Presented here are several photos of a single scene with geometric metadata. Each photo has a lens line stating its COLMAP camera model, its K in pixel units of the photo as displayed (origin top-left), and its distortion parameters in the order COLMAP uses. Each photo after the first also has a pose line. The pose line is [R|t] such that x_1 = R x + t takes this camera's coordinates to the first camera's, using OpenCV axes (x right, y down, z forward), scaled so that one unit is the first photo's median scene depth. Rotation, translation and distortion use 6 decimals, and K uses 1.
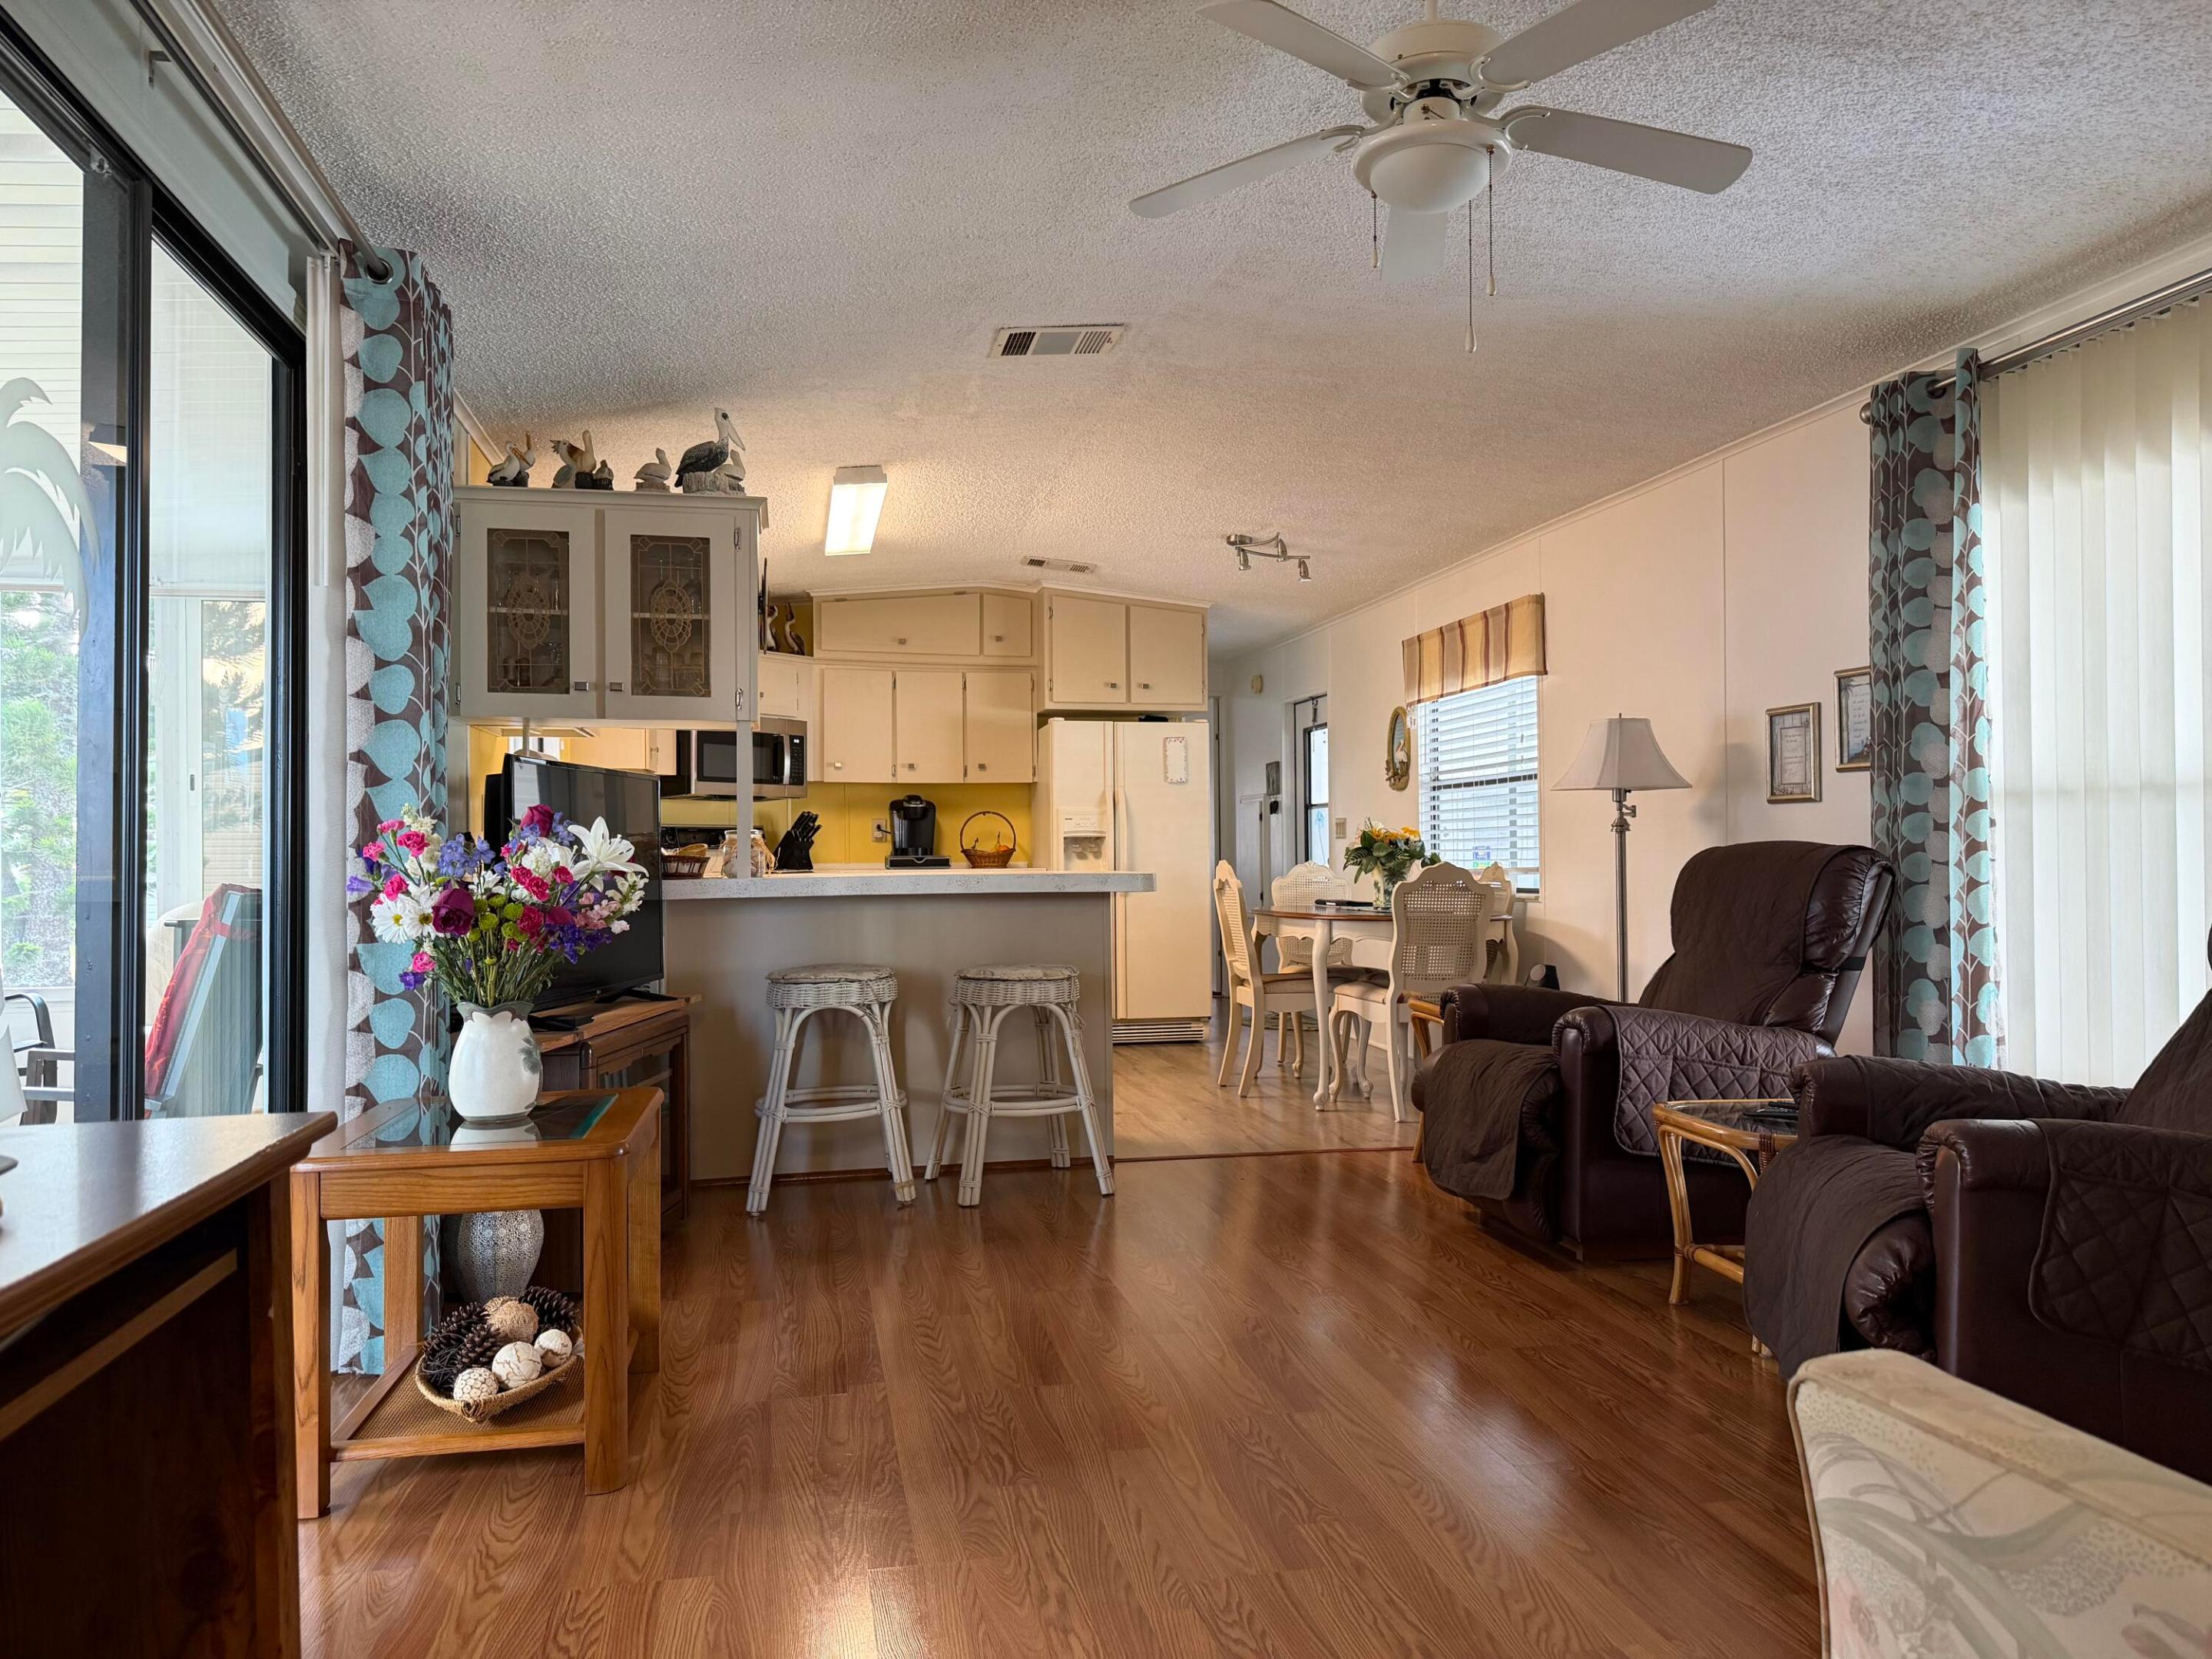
lens RADIAL K [[1557.1, 0, 1095.0], [0, 1557.1, 827.4], [0, 0, 1]] dist [0.112627, -0.173647]
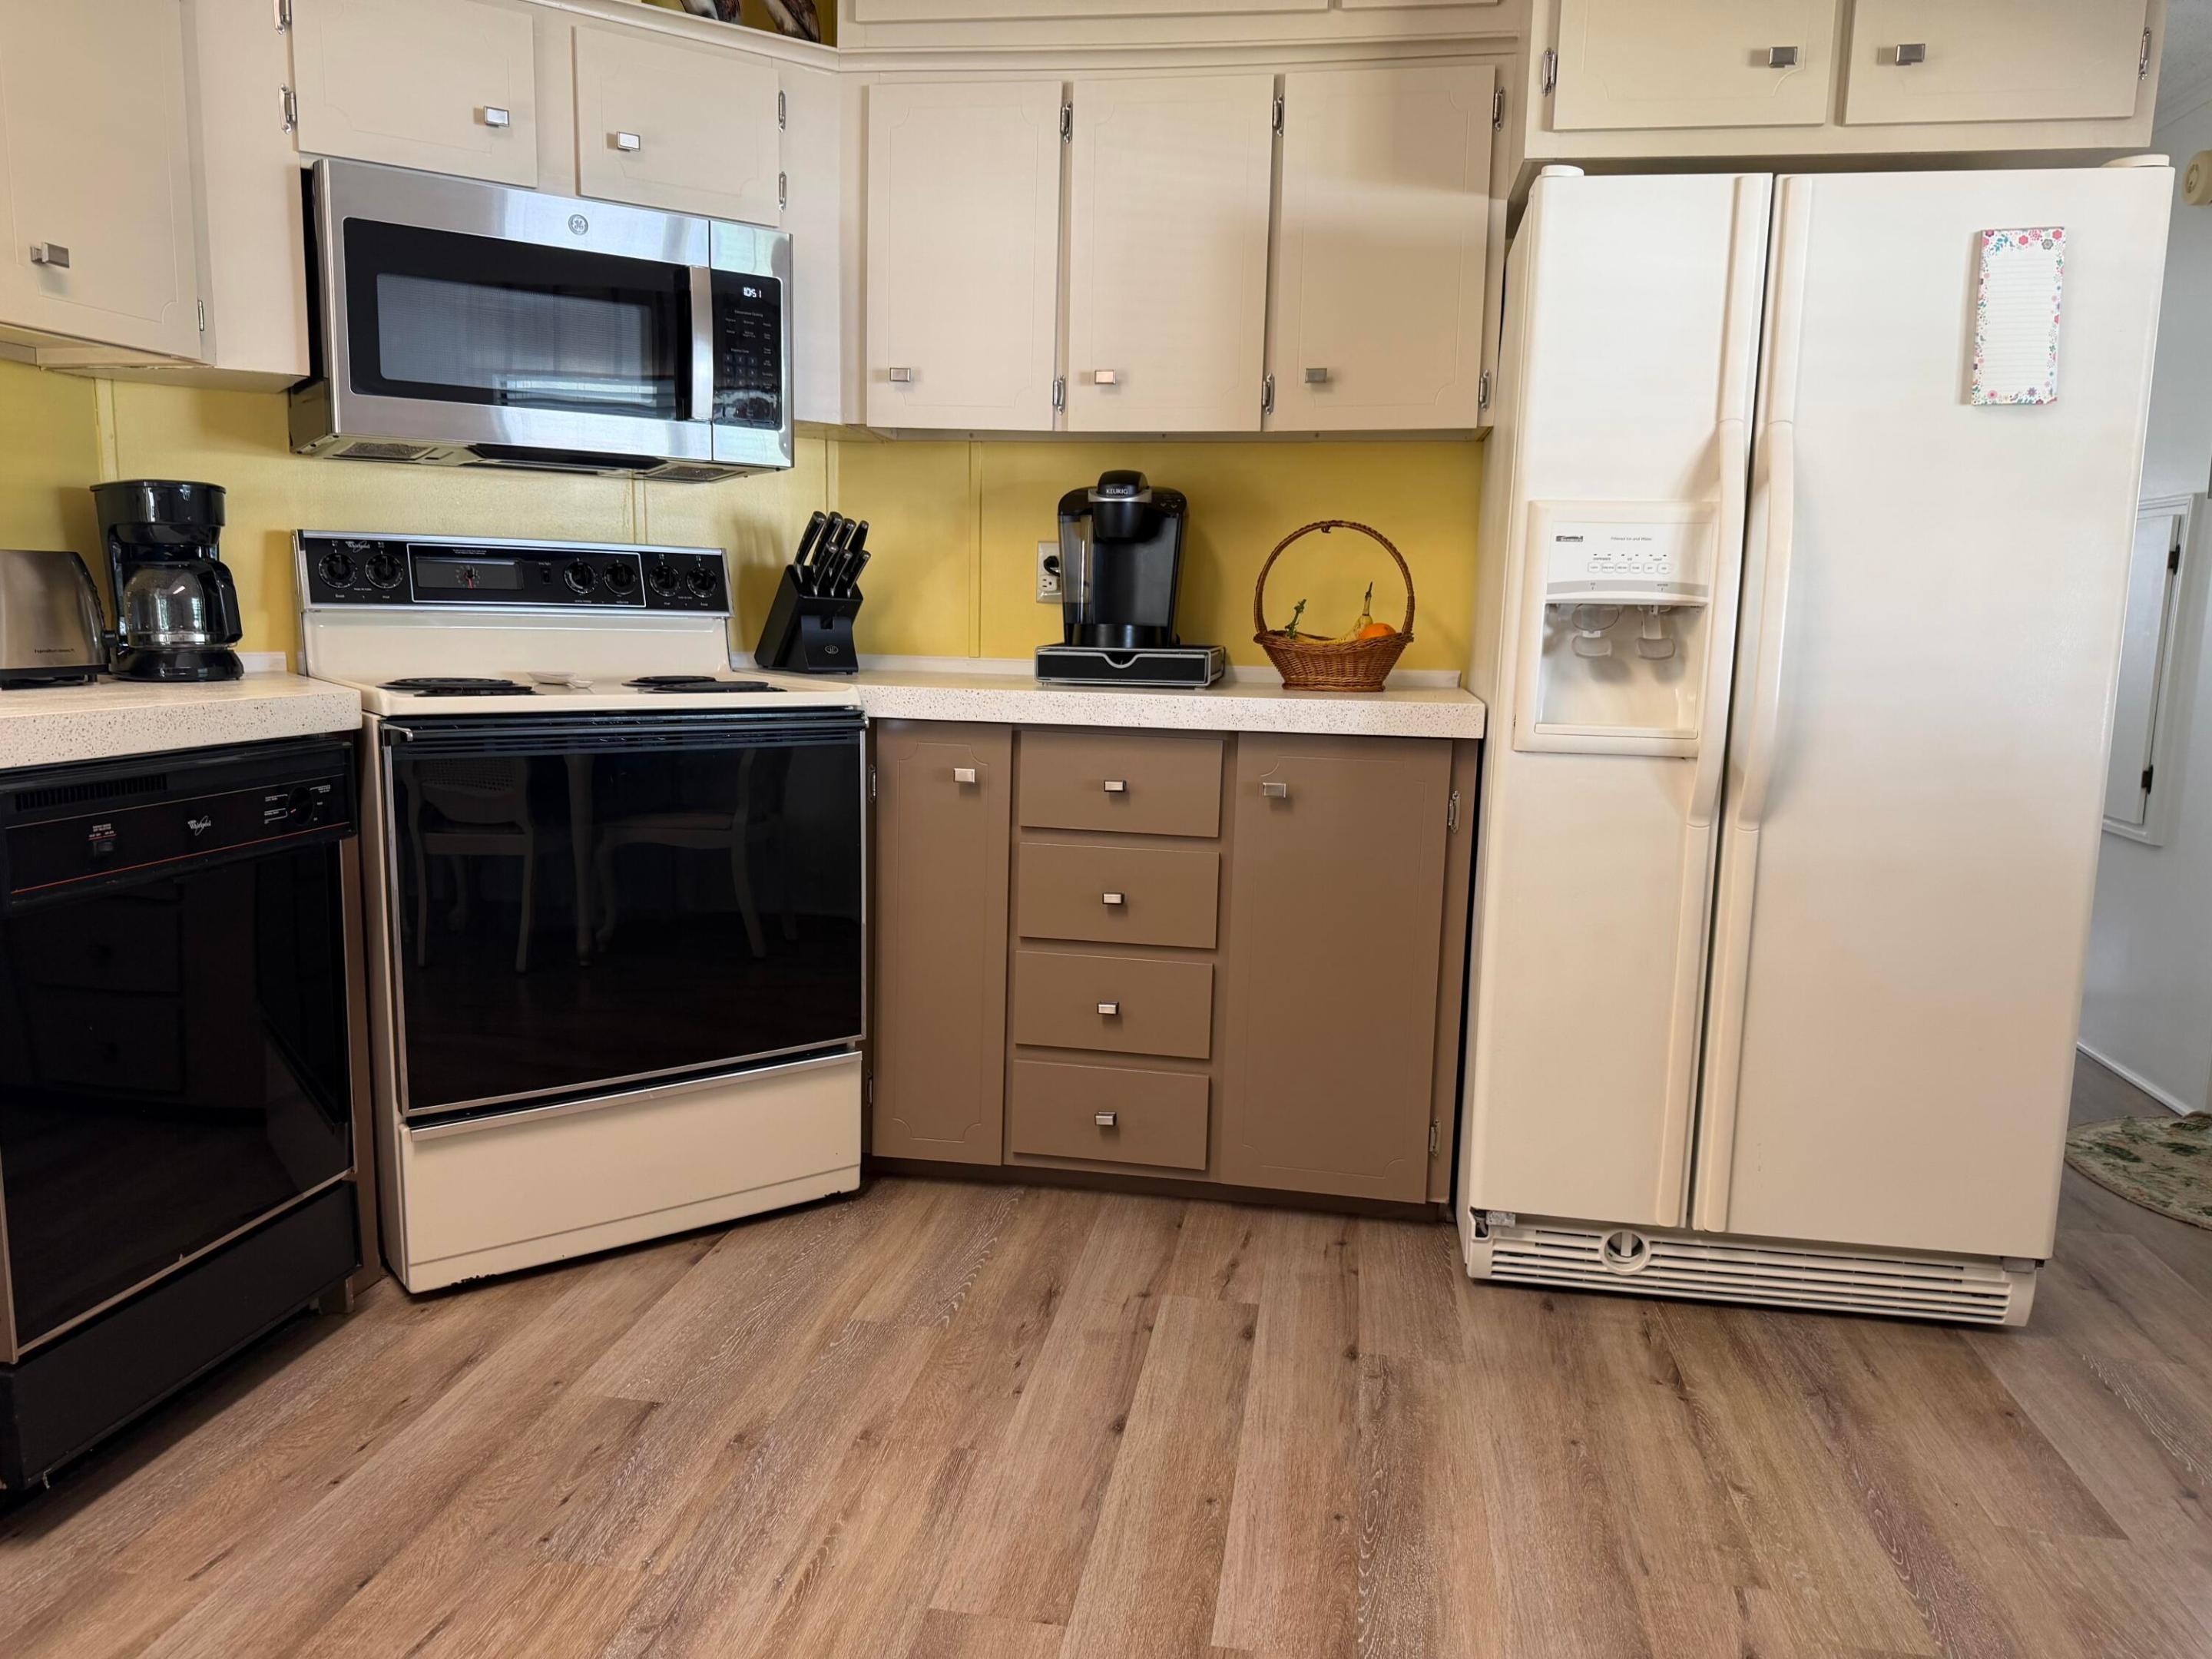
lens RADIAL K [[1557.1, 0, 1095.0], [0, 1557.1, 827.4], [0, 0, 1]] dist [0.112627, -0.173647]
pose [[0.937955, 0.079400, -0.337545, 0.002913], [-0.026897, 0.987158, 0.157468, 0.003207], [0.345713, -0.138619, 0.928045, 0.670942]]
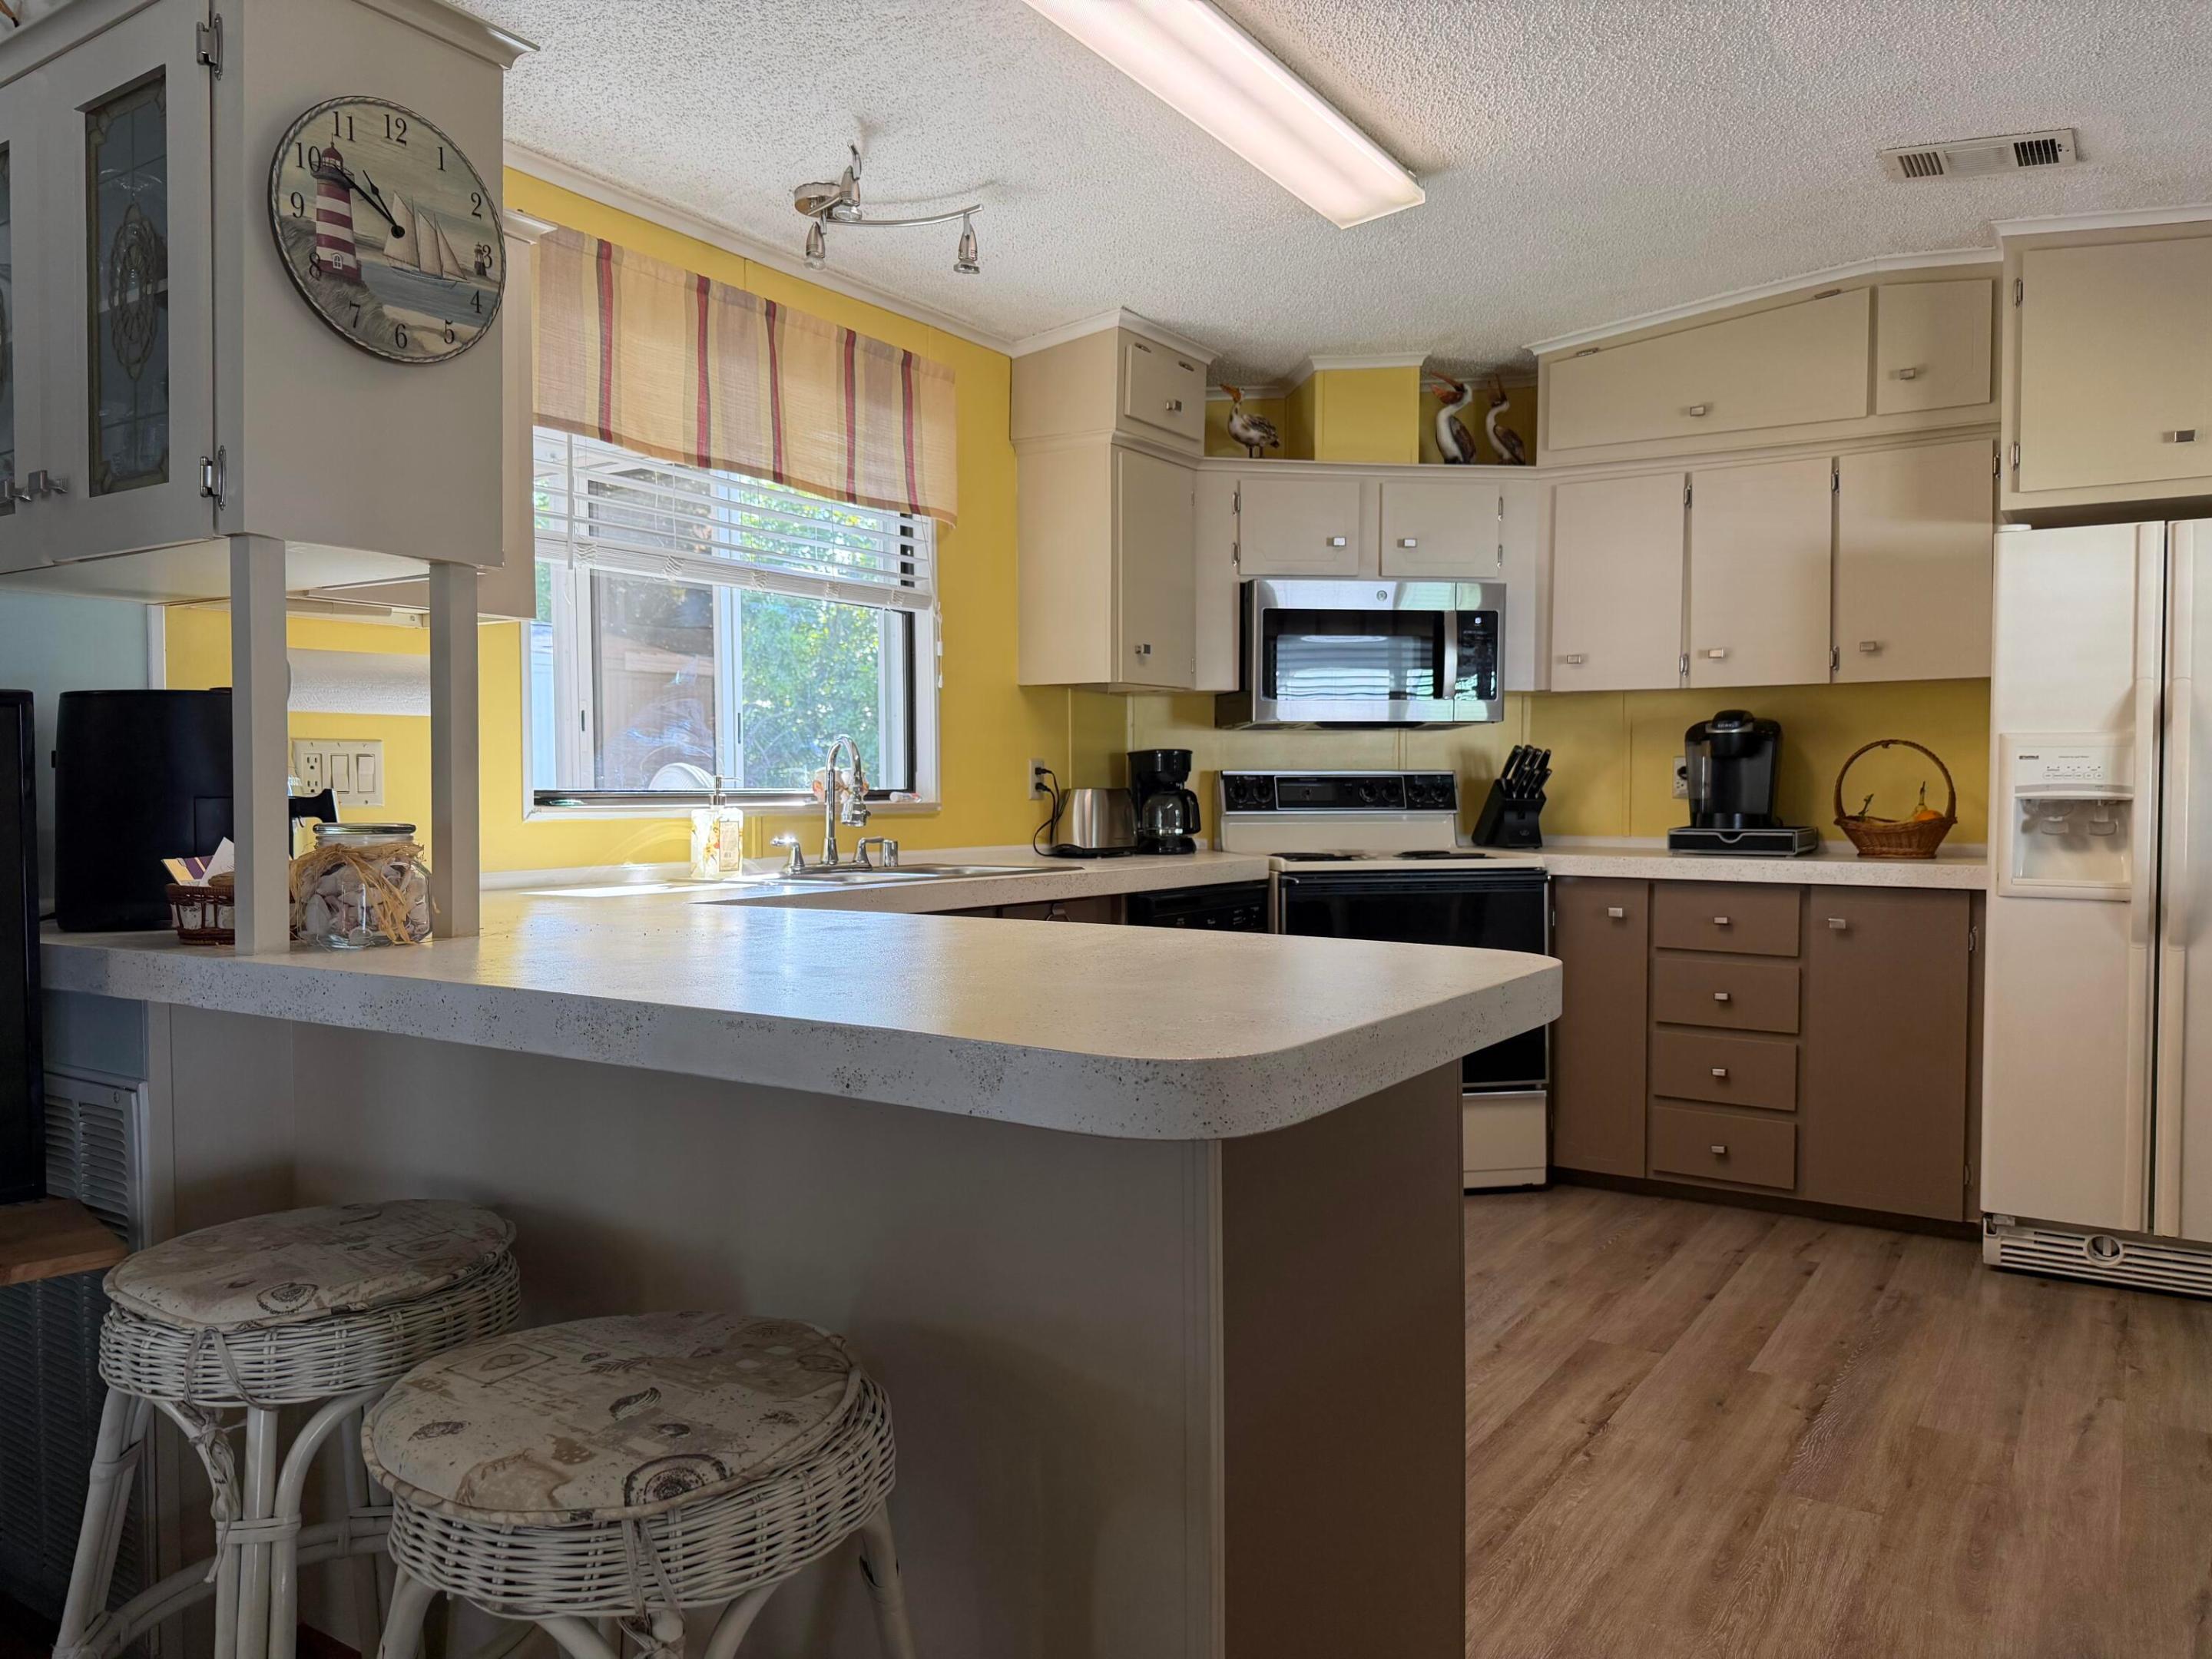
lens RADIAL K [[1557.1, 0, 1095.0], [0, 1557.1, 827.4], [0, 0, 1]] dist [0.112627, -0.173647]
pose [[0.715496, 0.030419, -0.697954, 0.101297], [0.004427, 0.998834, 0.048071, -0.008274], [0.698603, -0.037484, 0.714527, 0.483880]]
